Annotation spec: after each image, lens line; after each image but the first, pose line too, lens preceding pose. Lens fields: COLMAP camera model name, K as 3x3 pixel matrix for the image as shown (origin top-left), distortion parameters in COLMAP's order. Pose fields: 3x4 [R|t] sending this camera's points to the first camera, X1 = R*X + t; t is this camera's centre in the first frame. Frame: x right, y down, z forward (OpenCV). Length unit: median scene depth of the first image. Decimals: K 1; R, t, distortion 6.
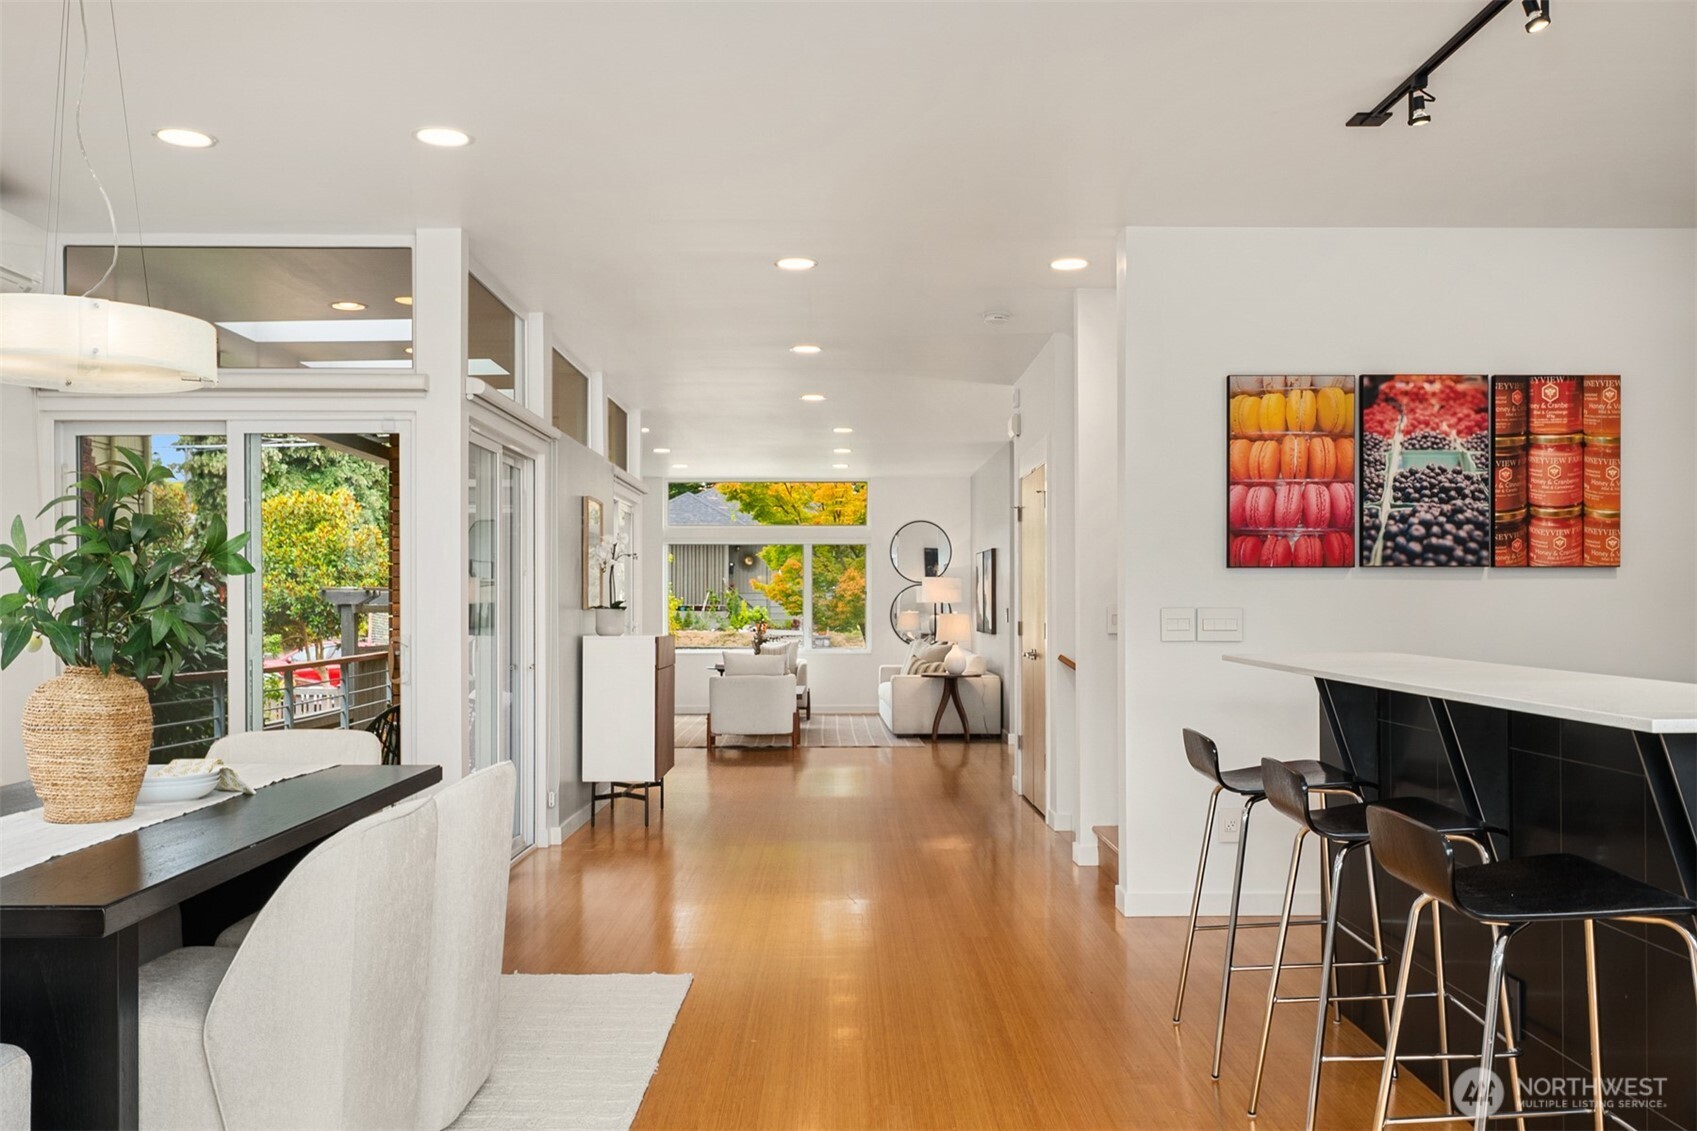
lens RADIAL K [[1418.4, 0, 856.8], [0, 1418.4, 591.3], [0, 0, 1]] dist [-0.002687, 0.002173]
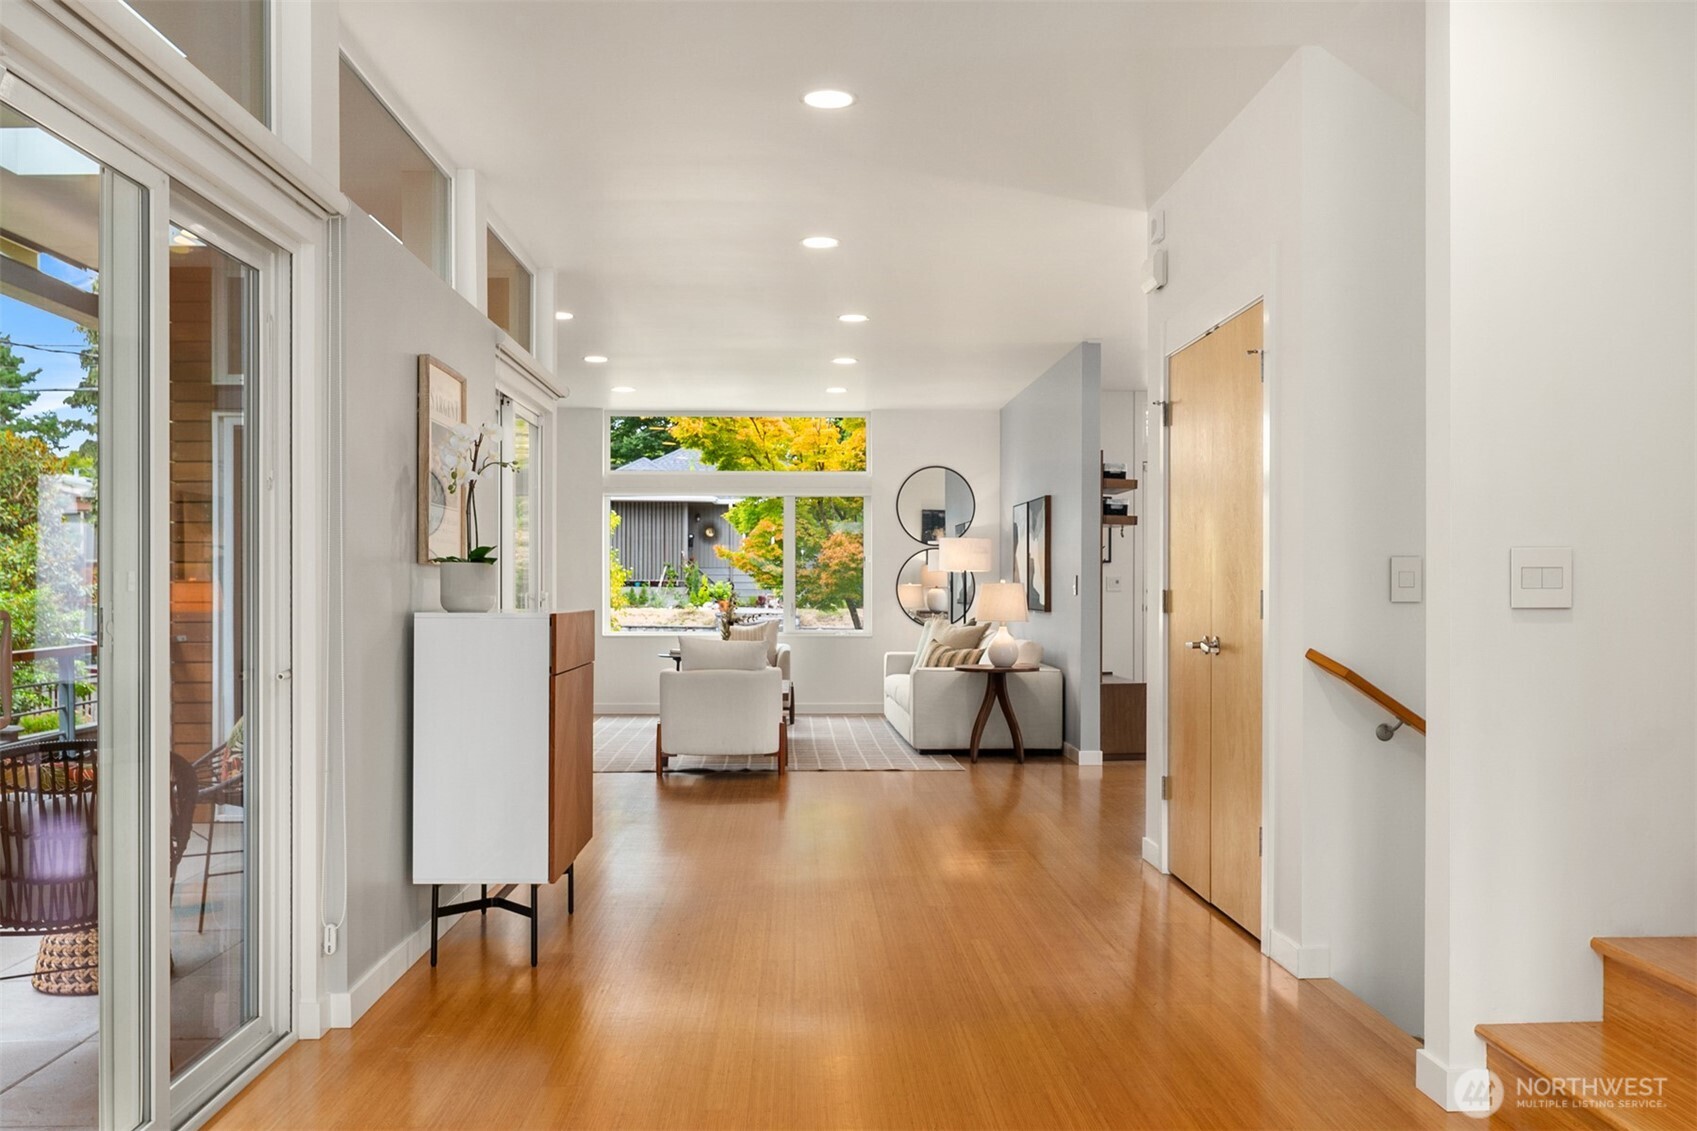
lens RADIAL K [[1418.4, 0, 856.8], [0, 1418.4, 591.3], [0, 0, 1]] dist [-0.002687, 0.002173]
pose [[0.999595, 0.002094, 0.028374, -0.023915], [-0.002520, 0.999885, 0.014966, 0.008848], [-0.028339, -0.015032, 0.999485, 0.267420]]
